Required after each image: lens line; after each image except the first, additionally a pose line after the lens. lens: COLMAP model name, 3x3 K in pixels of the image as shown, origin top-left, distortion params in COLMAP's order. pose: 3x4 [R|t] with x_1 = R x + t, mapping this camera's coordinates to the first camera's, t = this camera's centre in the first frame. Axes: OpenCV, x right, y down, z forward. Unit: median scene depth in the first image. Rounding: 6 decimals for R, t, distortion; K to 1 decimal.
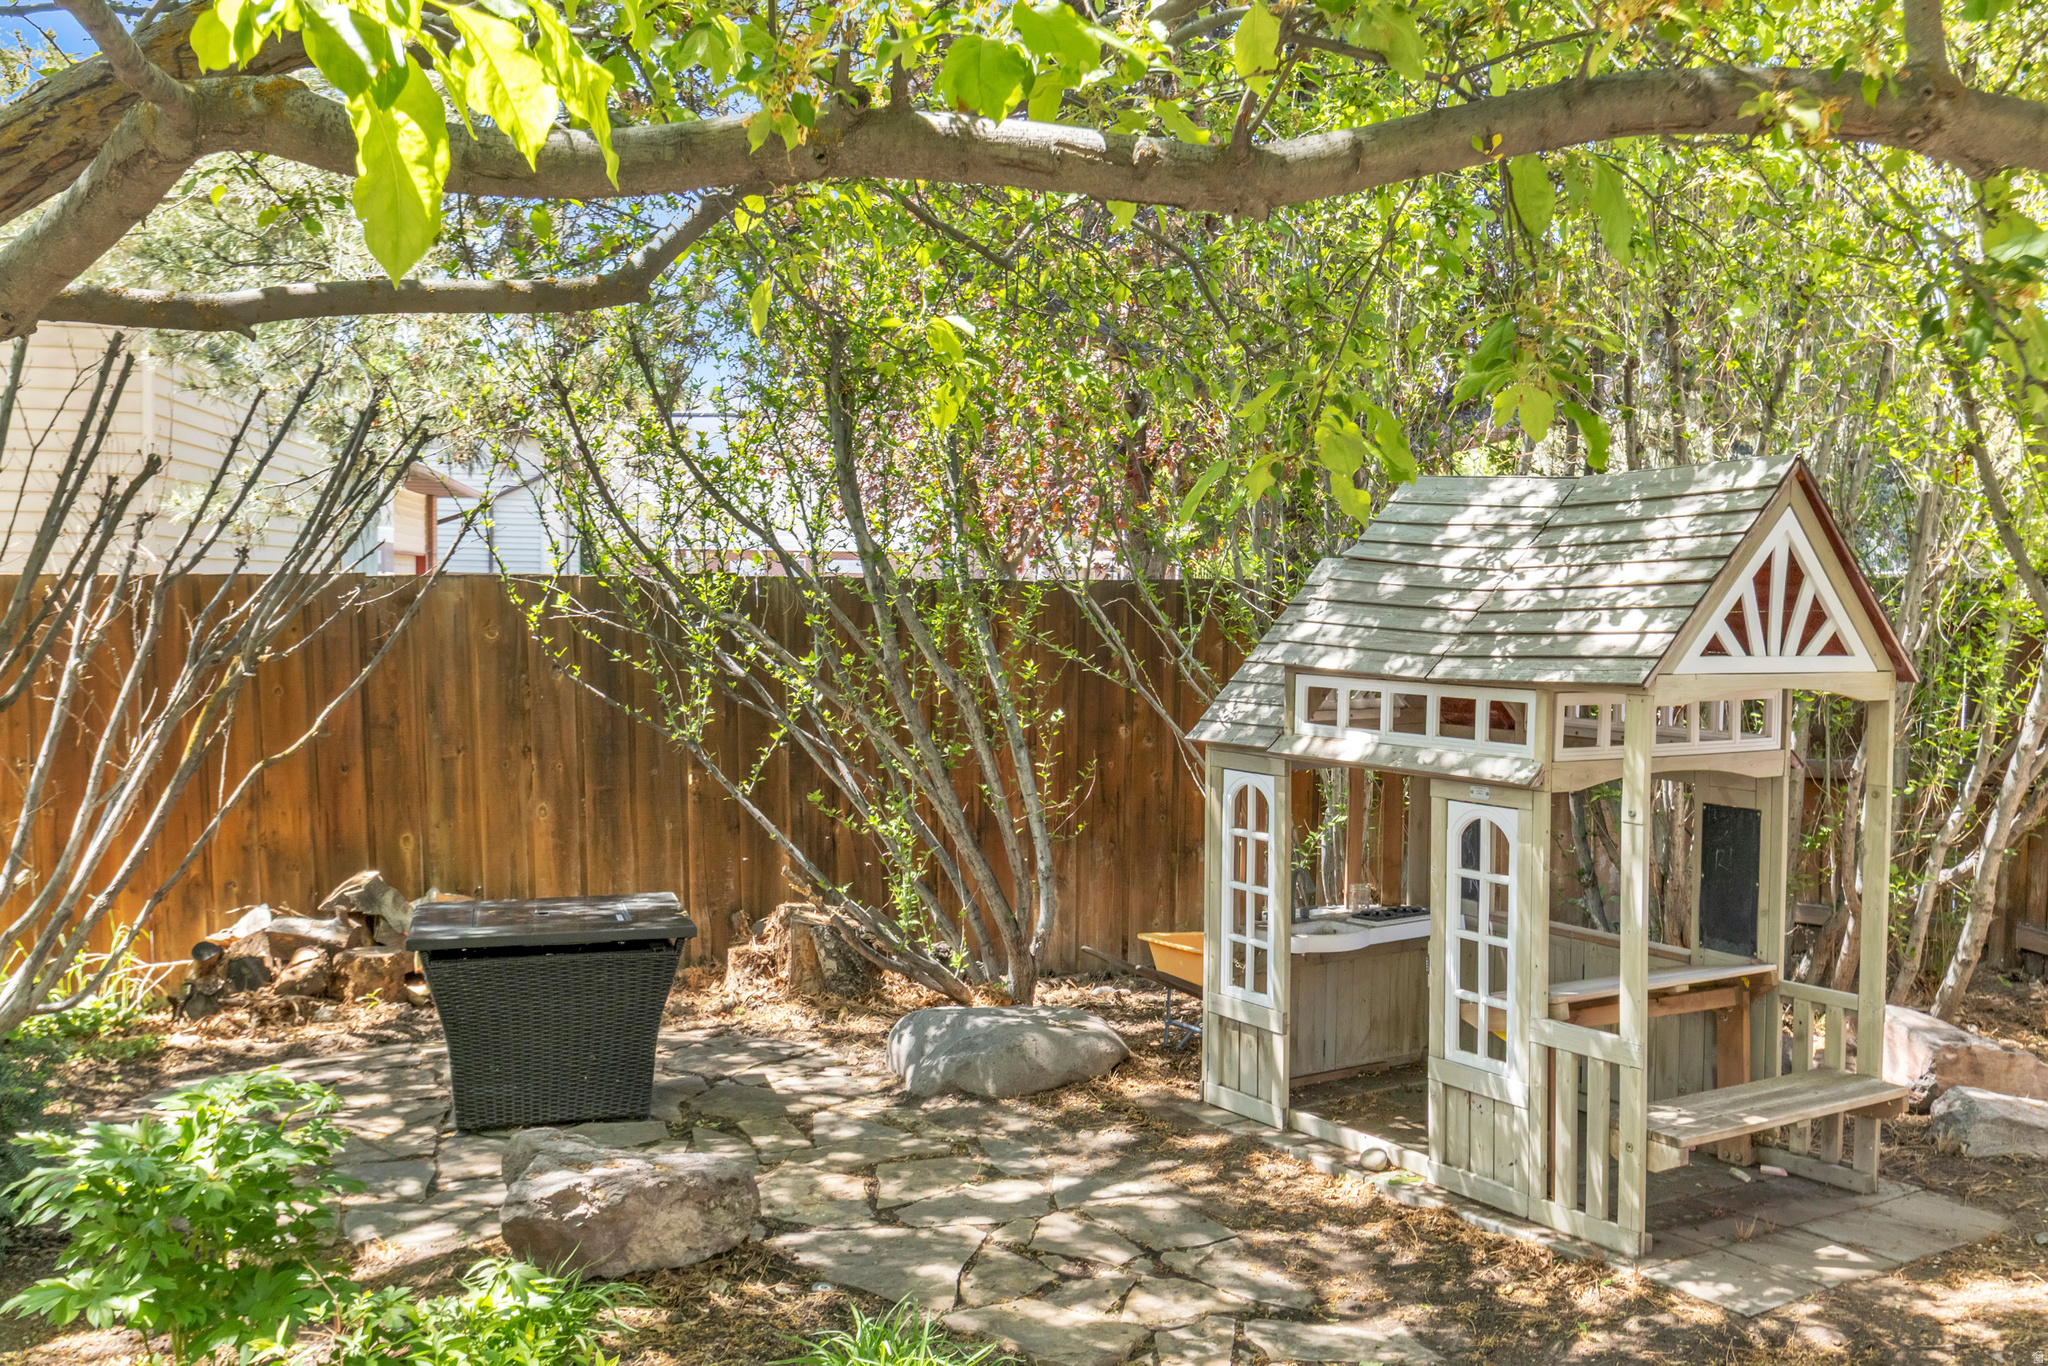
lens RADIAL K [[1912.4, 0, 1024.0], [0, 1912.4, 683.0], [0, 0, 1]] dist [-0.008768, -0.003504]
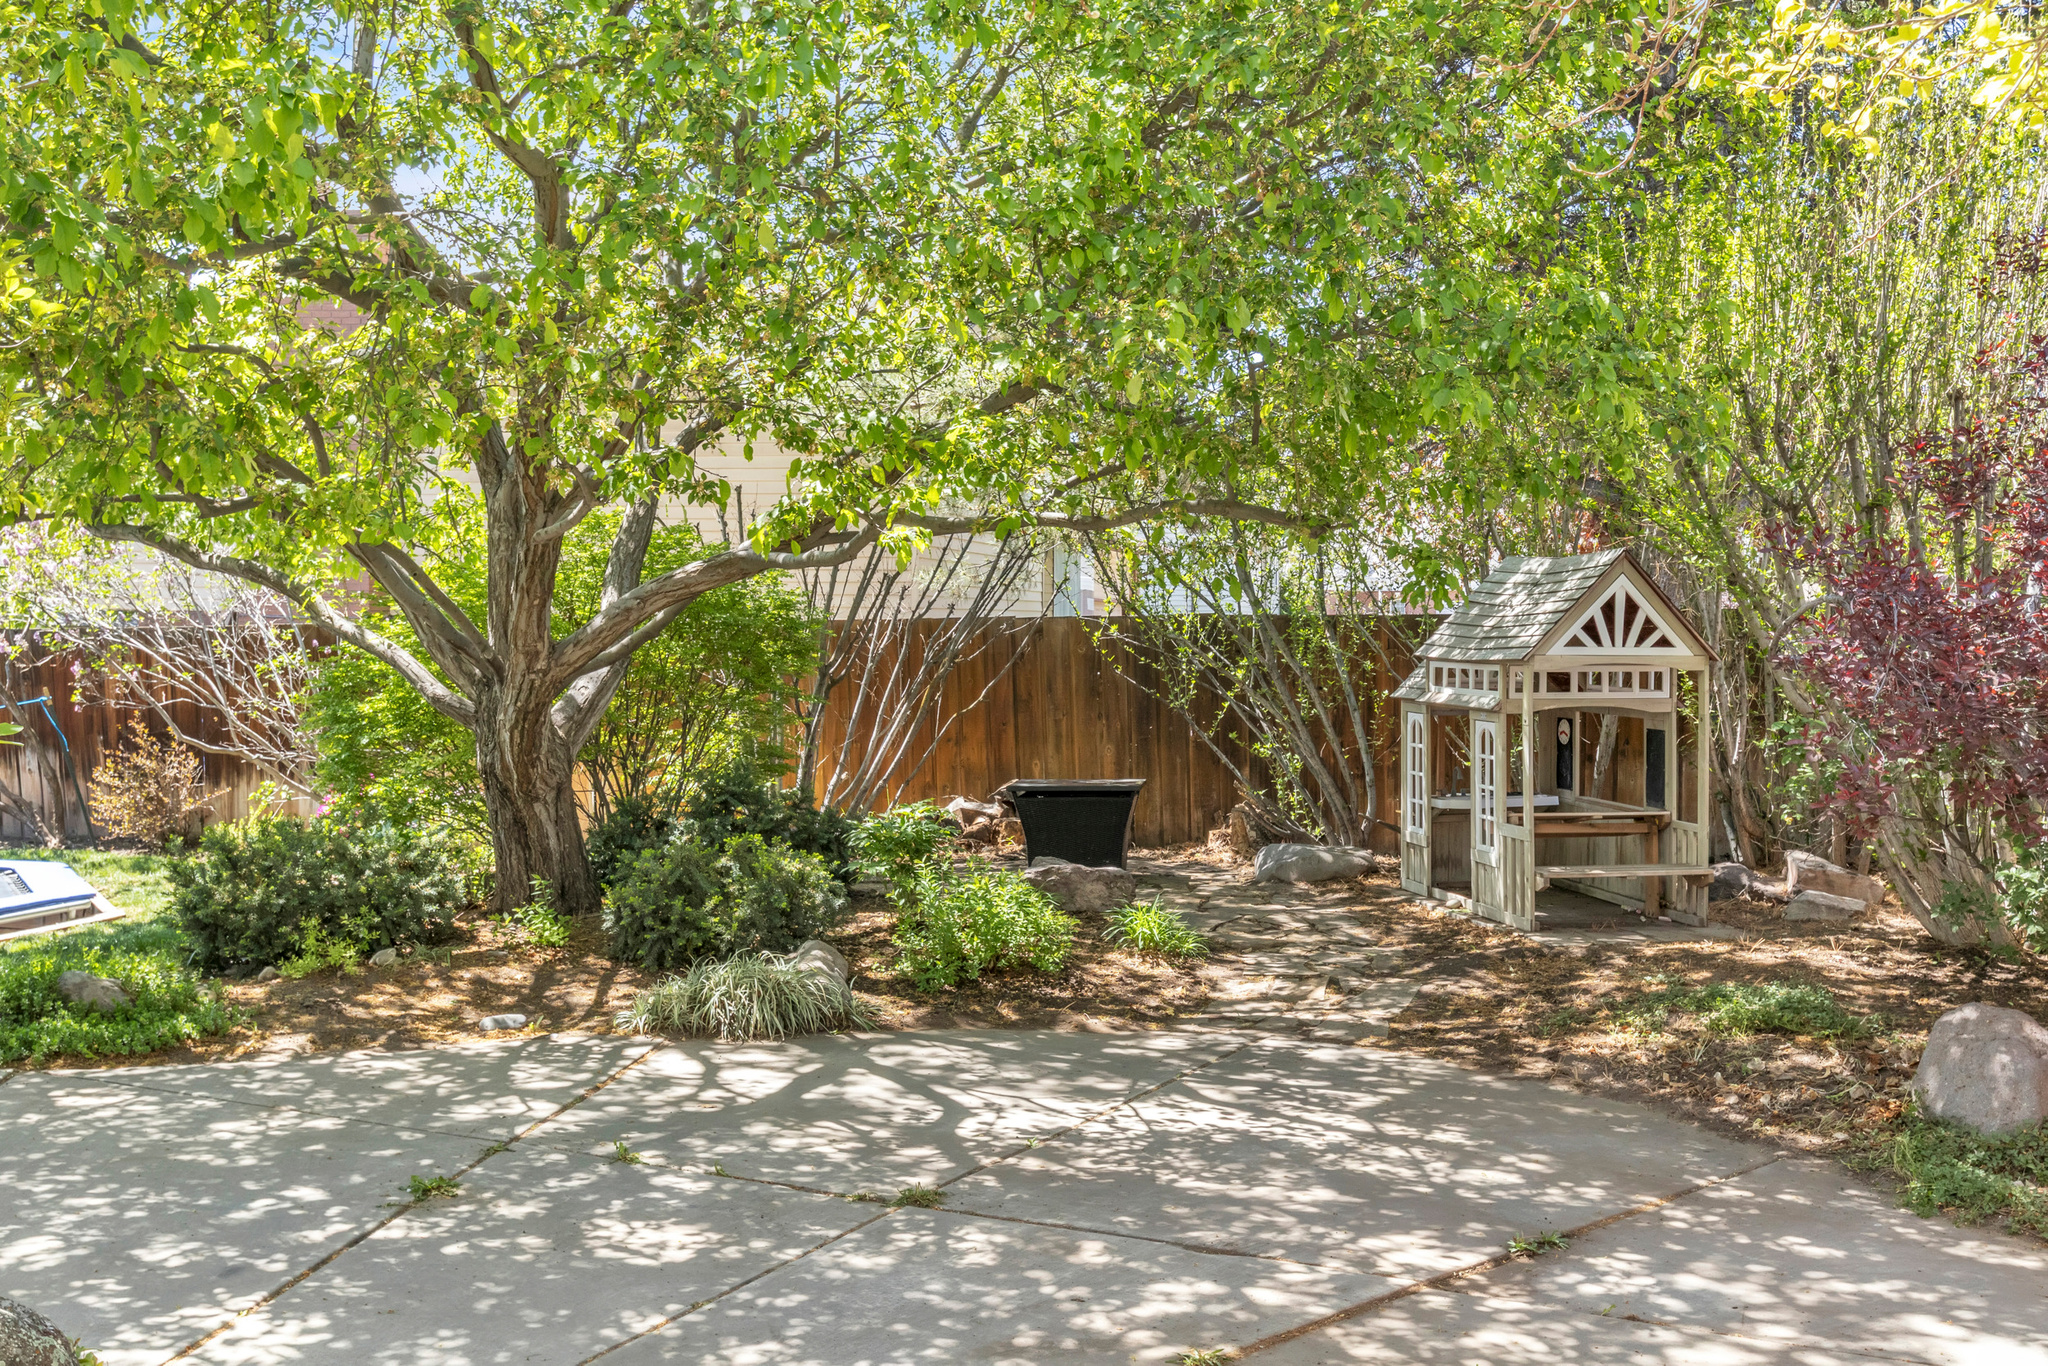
lens RADIAL K [[1912.4, 0, 1024.0], [0, 1912.4, 683.0], [0, 0, 1]] dist [-0.008768, -0.003504]
pose [[0.926730, 0.000541, -0.375728, 0.421778], [-0.009186, 0.999733, -0.021217, 0.054205], [0.375616, 0.023113, 0.926487, -0.828215]]
